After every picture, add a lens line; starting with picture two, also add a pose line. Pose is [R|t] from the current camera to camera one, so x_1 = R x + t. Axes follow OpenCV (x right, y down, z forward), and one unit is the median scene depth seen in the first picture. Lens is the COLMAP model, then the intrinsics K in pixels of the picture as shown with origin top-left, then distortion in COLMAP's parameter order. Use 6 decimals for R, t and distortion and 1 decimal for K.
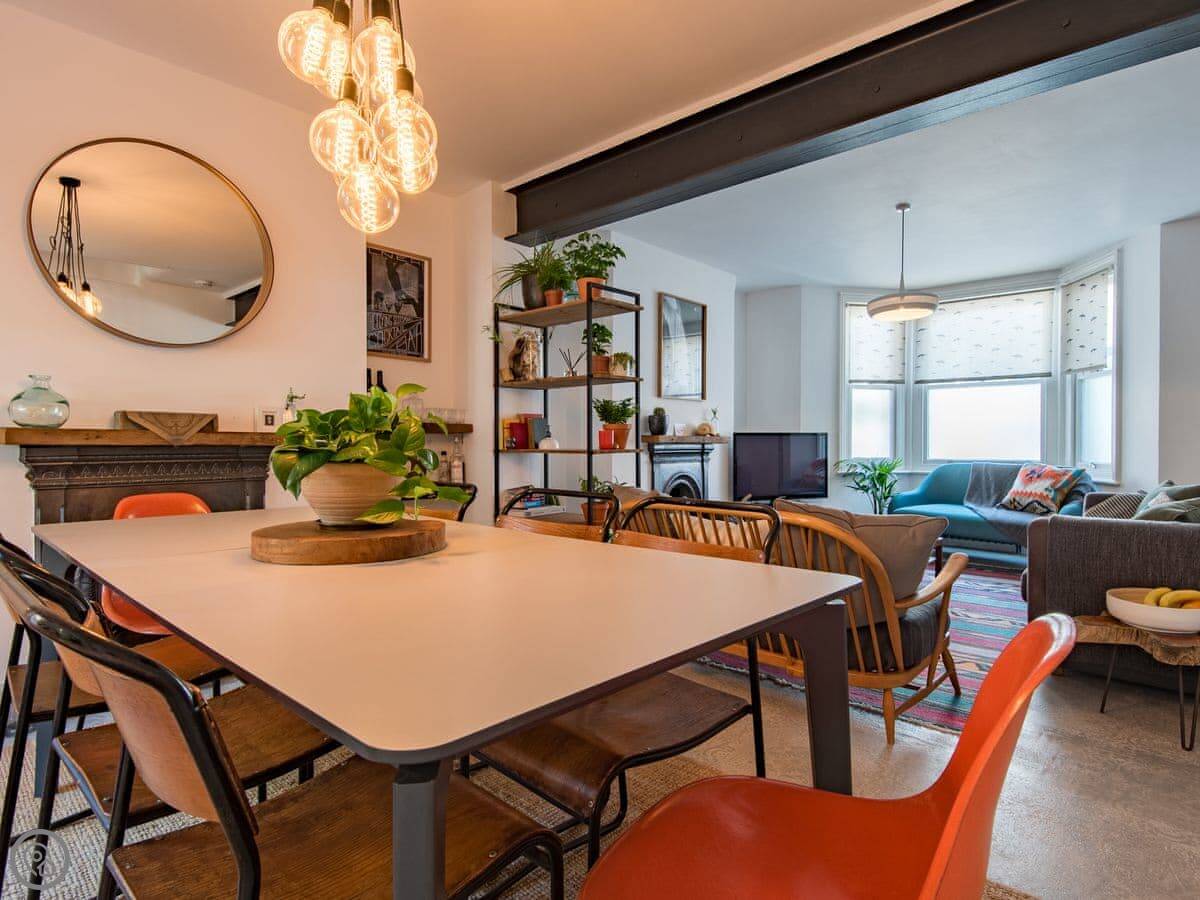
lens RADIAL K [[649.9, 0, 600.0], [0, 649.9, 450.0], [0, 0, 1]] dist [0.000000, -0.000812]
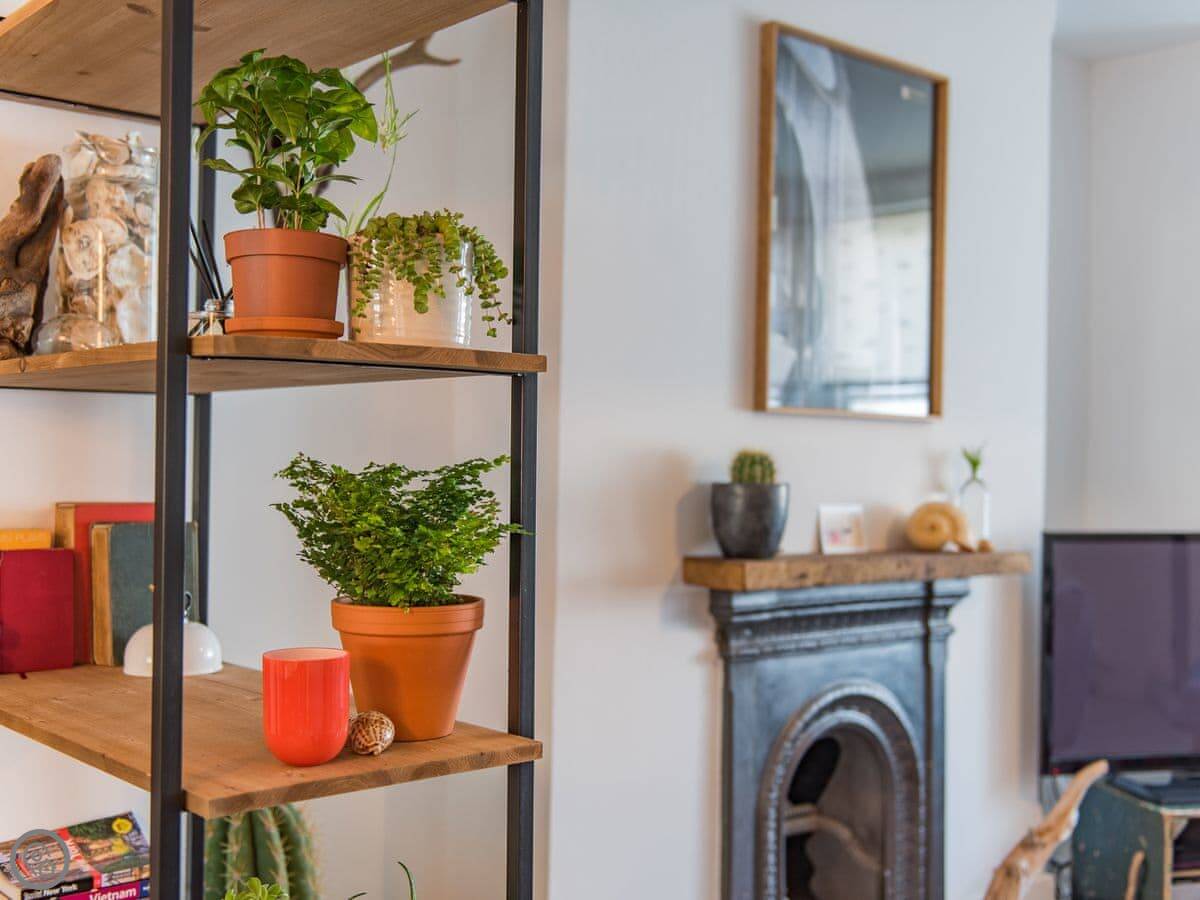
lens RADIAL K [[1338.3, 0, 600.0], [0, 1338.3, 450.0], [0, 0, 1]] dist [0.001352, -0.011591]
pose [[0.993226, 0.015728, -0.115132, 0.091006], [-0.017797, 0.999698, -0.016962, -0.055553], [0.114830, 0.018896, 0.993205, 0.449523]]
